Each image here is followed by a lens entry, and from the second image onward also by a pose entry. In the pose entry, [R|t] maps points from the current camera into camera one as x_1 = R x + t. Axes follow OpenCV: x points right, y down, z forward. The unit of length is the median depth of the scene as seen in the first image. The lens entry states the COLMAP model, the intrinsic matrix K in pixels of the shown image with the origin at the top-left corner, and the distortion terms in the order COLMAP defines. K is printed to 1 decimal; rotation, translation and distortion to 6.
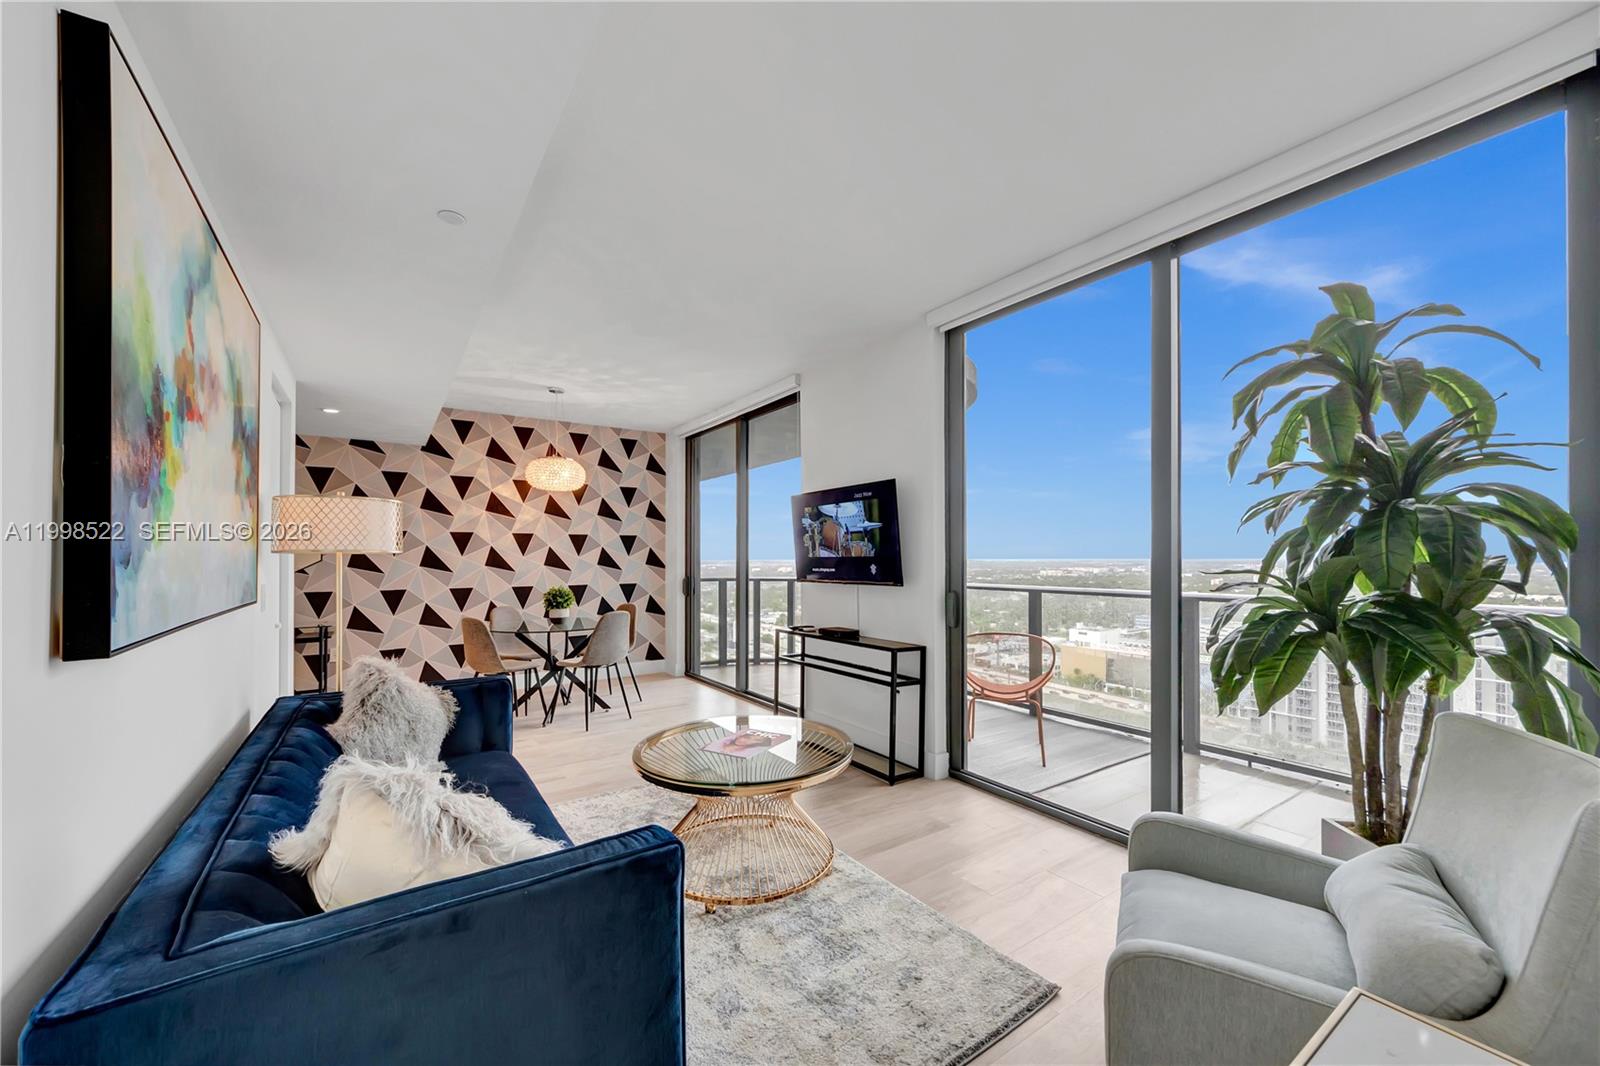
lens RADIAL K [[613.9, 0, 802.8], [0, 613.9, 555.3], [0, 0, 1]] dist [-0.000308, -0.000152]
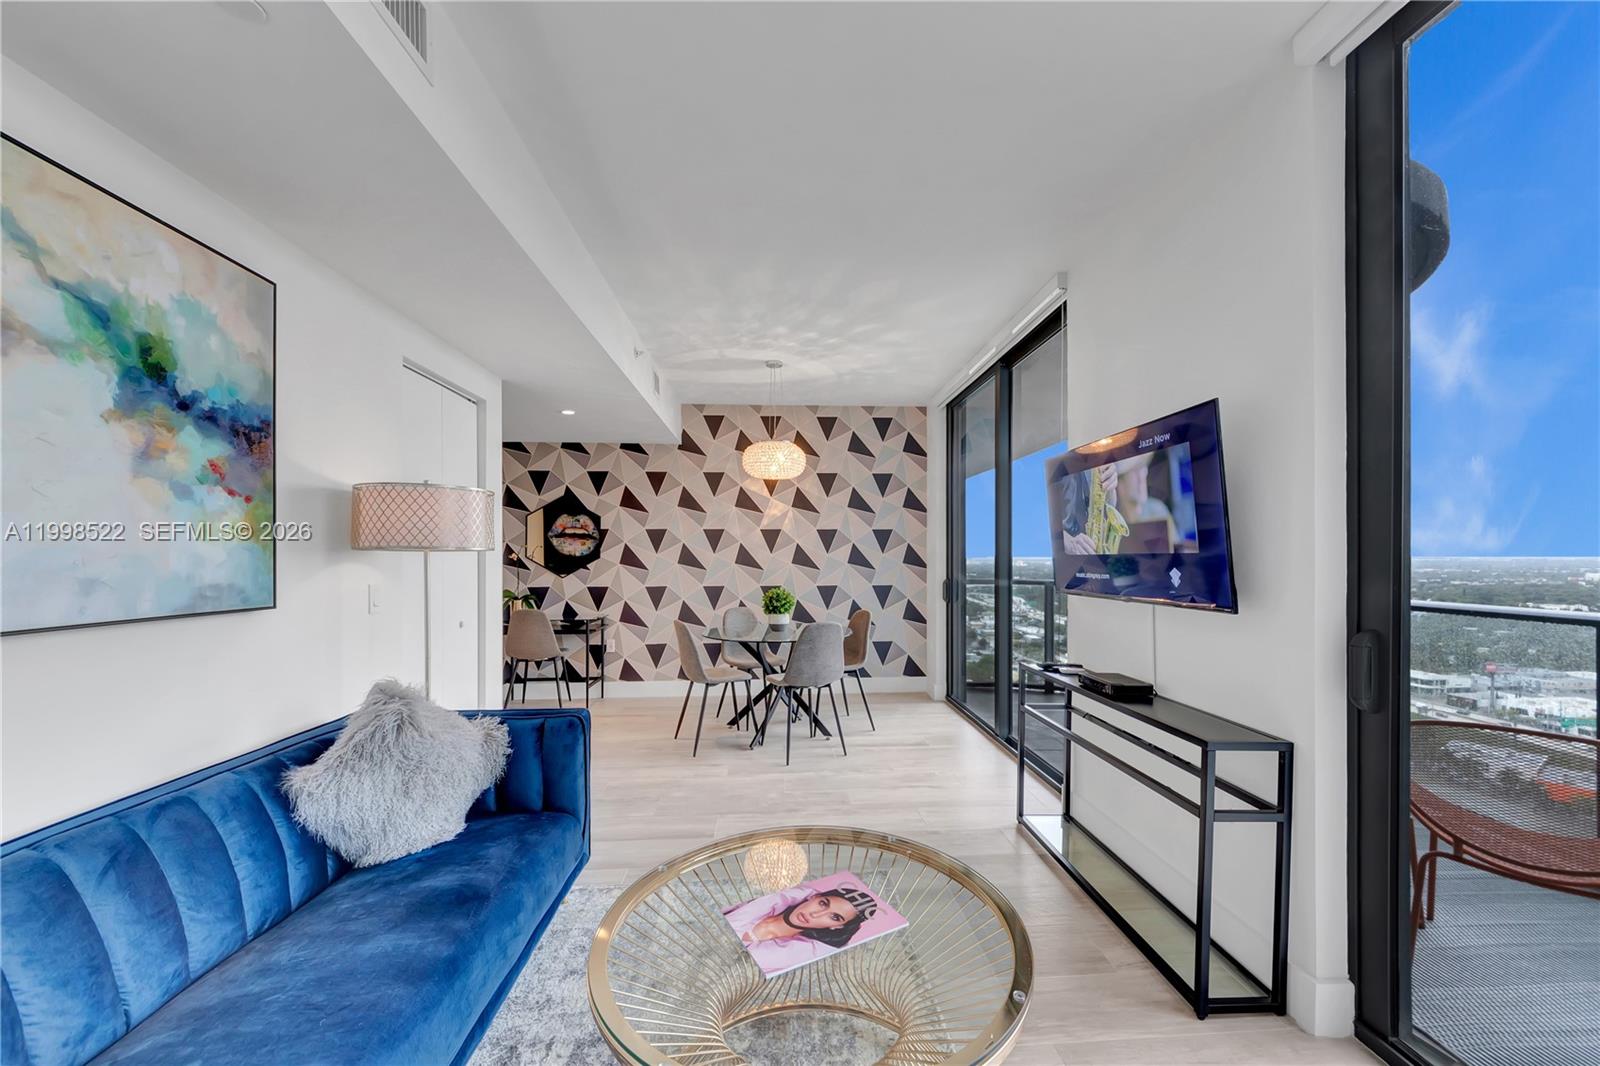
lens RADIAL K [[609.4, 0, 805.5], [0, 609.4, 553.9], [0, 0, 1]] dist [-0.000998, -0.000126]
pose [[0.858571, -0.000949, -0.512695, 0.079121], [0.002439, 0.999995, 0.002233, -0.000225], [0.512690, -0.003167, 0.858568, 0.268710]]
